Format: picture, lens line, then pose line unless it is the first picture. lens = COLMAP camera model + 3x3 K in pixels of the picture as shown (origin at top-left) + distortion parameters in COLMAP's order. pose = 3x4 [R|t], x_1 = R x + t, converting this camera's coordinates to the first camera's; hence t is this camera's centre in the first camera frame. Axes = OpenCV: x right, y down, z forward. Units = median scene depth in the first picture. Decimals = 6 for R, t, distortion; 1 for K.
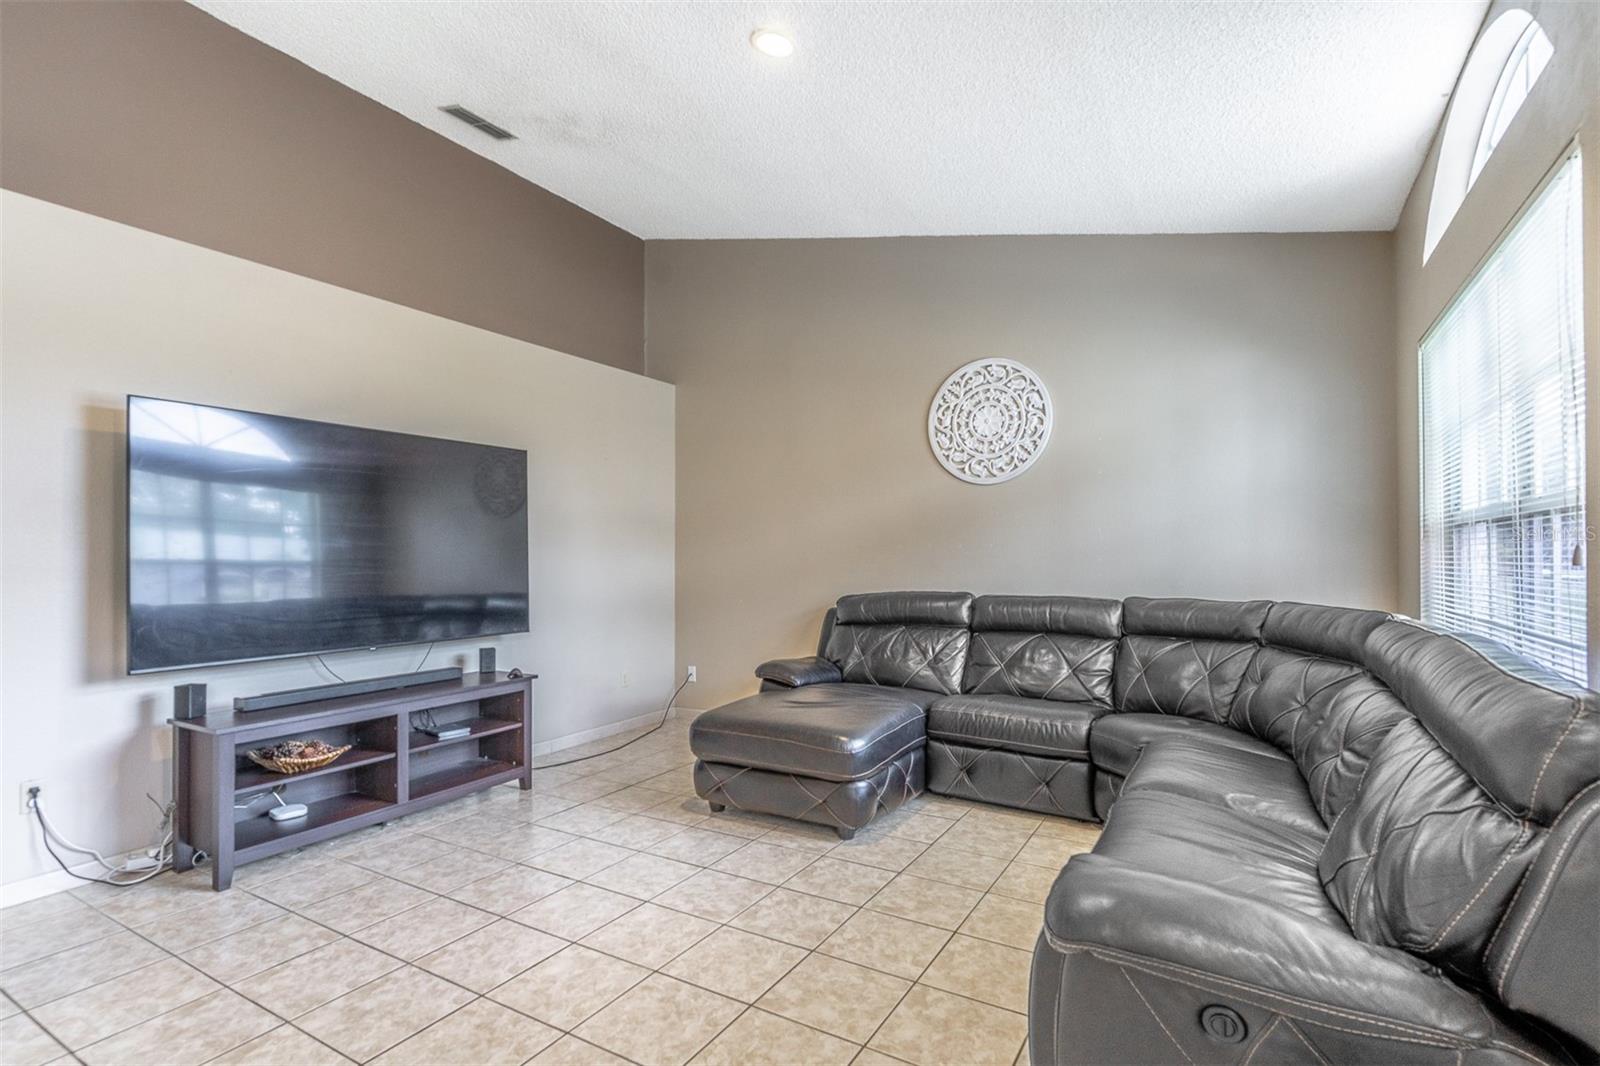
lens RADIAL K [[769.9, 0, 793.4], [0, 769.9, 544.5], [0, 0, 1]] dist [0.003393, 0.000854]
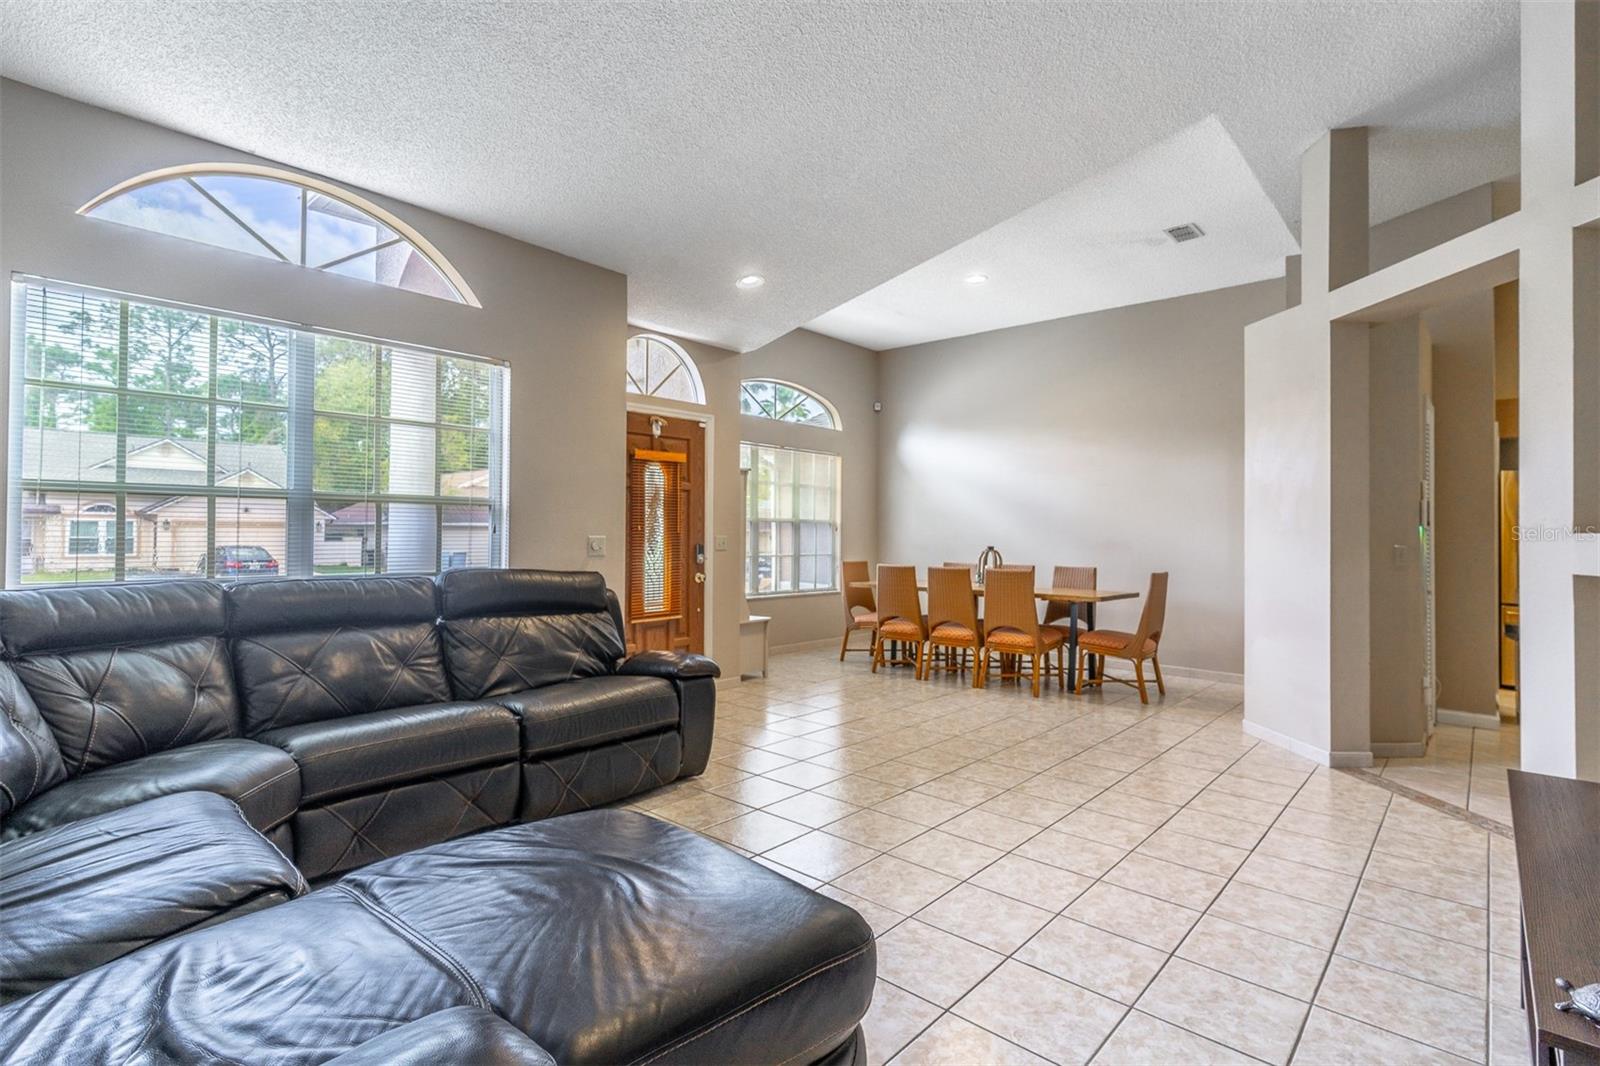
lens RADIAL K [[769.9, 0, 791.2], [0, 769.9, 530.2], [0, 0, 1]] dist [0.003393, 0.000854]
pose [[-0.980421, -0.005583, 0.196834, -0.138715], [-0.009079, 0.999817, -0.016865, 0.019454], [-0.196704, -0.018322, -0.980292, 1.156675]]
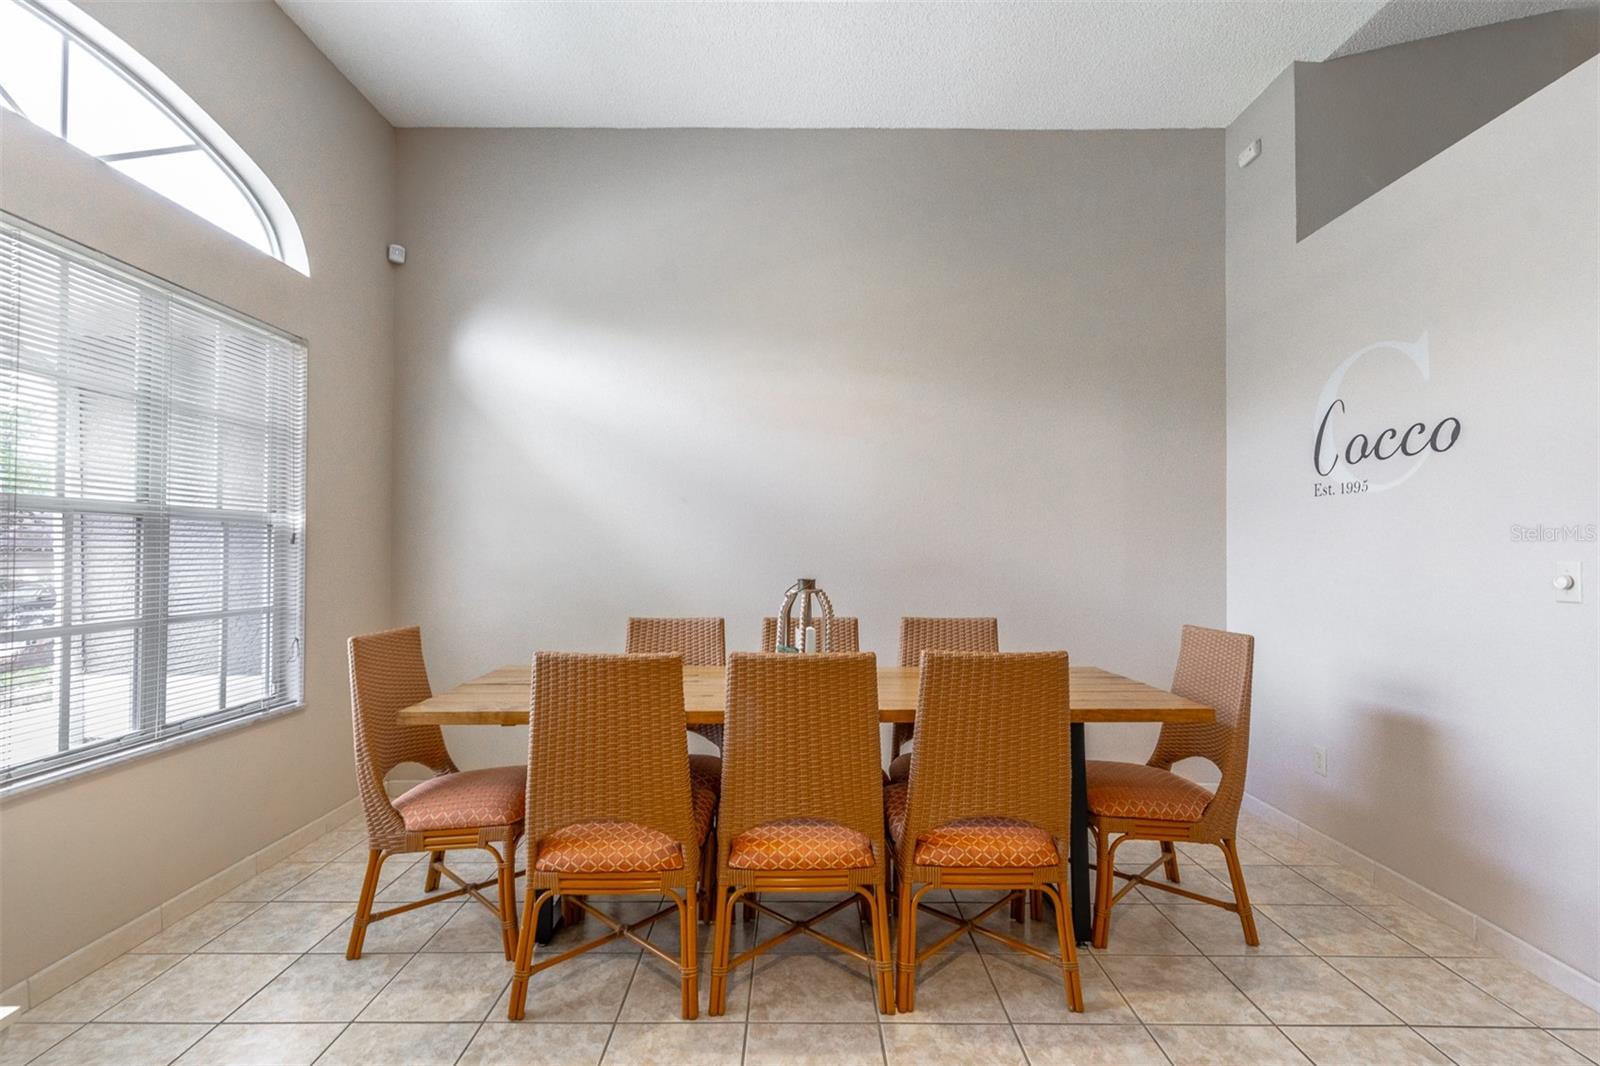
lens RADIAL K [[769.9, 0, 807.7], [0, 769.9, 531.5], [0, 0, 1]] dist [0.003393, 0.000854]
pose [[-0.849482, -0.011657, -0.527489, 0.092517], [0.007548, 0.999385, -0.034241, 0.005386], [0.527563, -0.033068, -0.848872, 0.139950]]
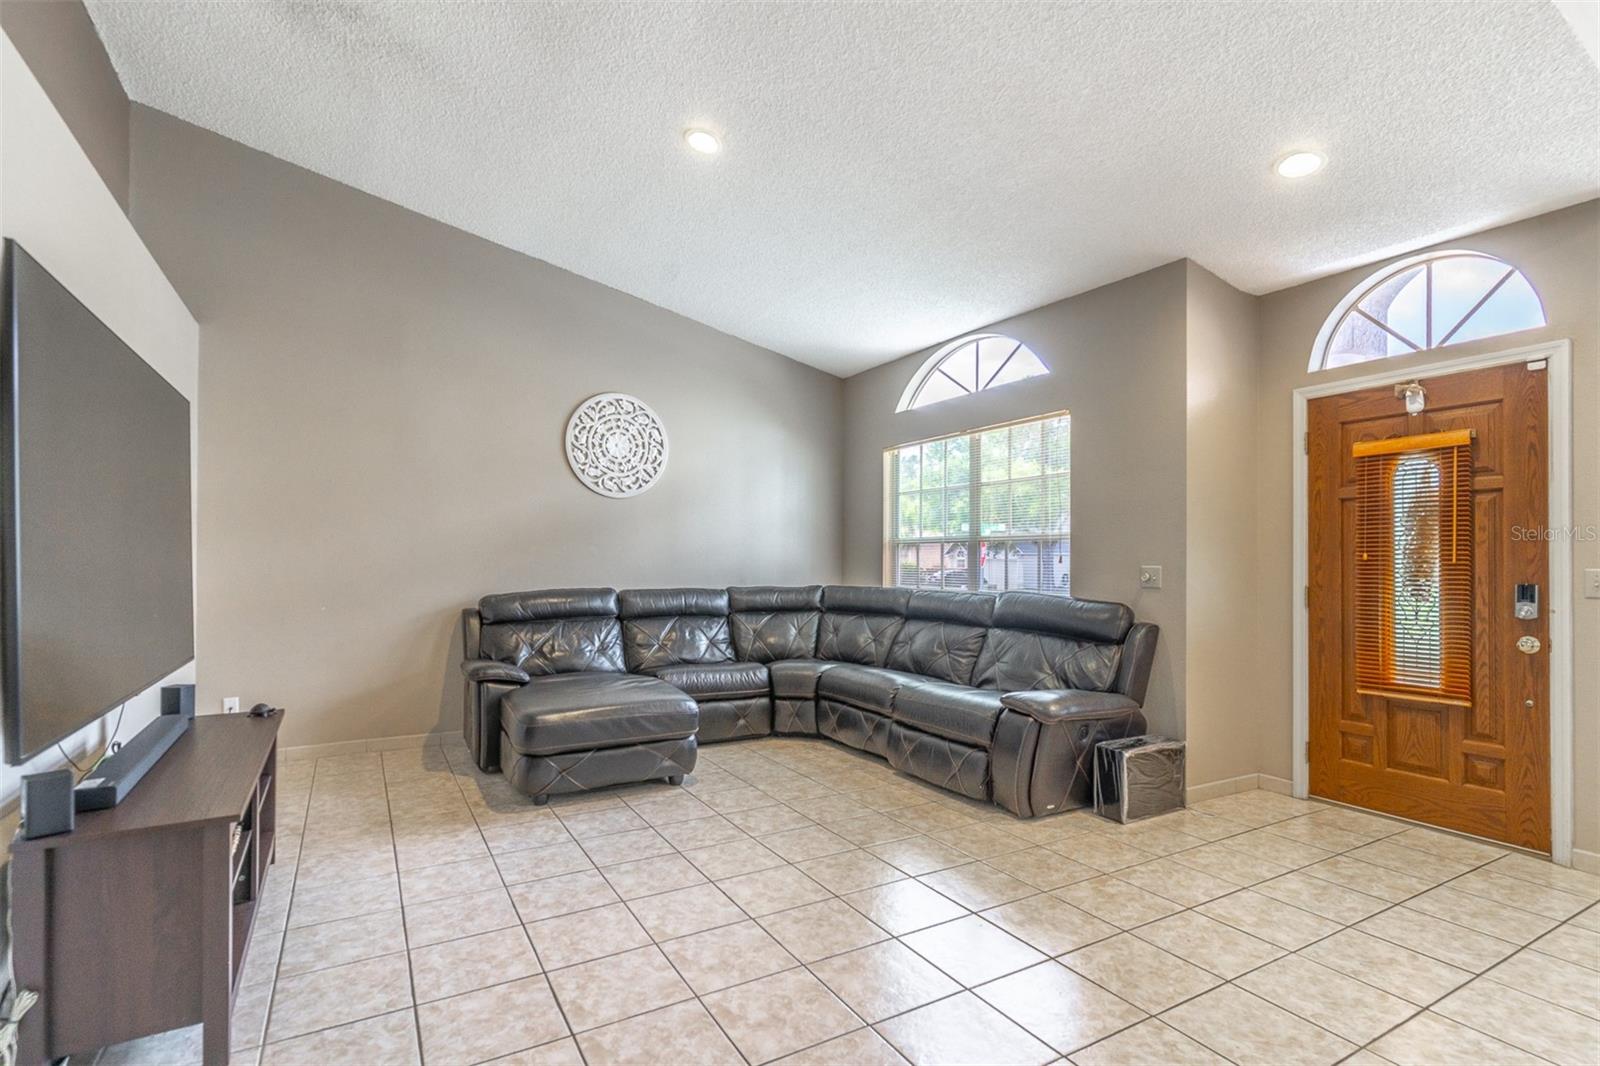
lens RADIAL K [[769.9, 0, 796.1], [0, 769.9, 556.3], [0, 0, 1]] dist [0.003393, 0.000854]
pose [[0.488799, 0.010449, 0.872334, -0.678199], [-0.017607, 0.999843, -0.002111, 0.010722], [-0.872219, -0.014327, 0.488906, 0.172990]]
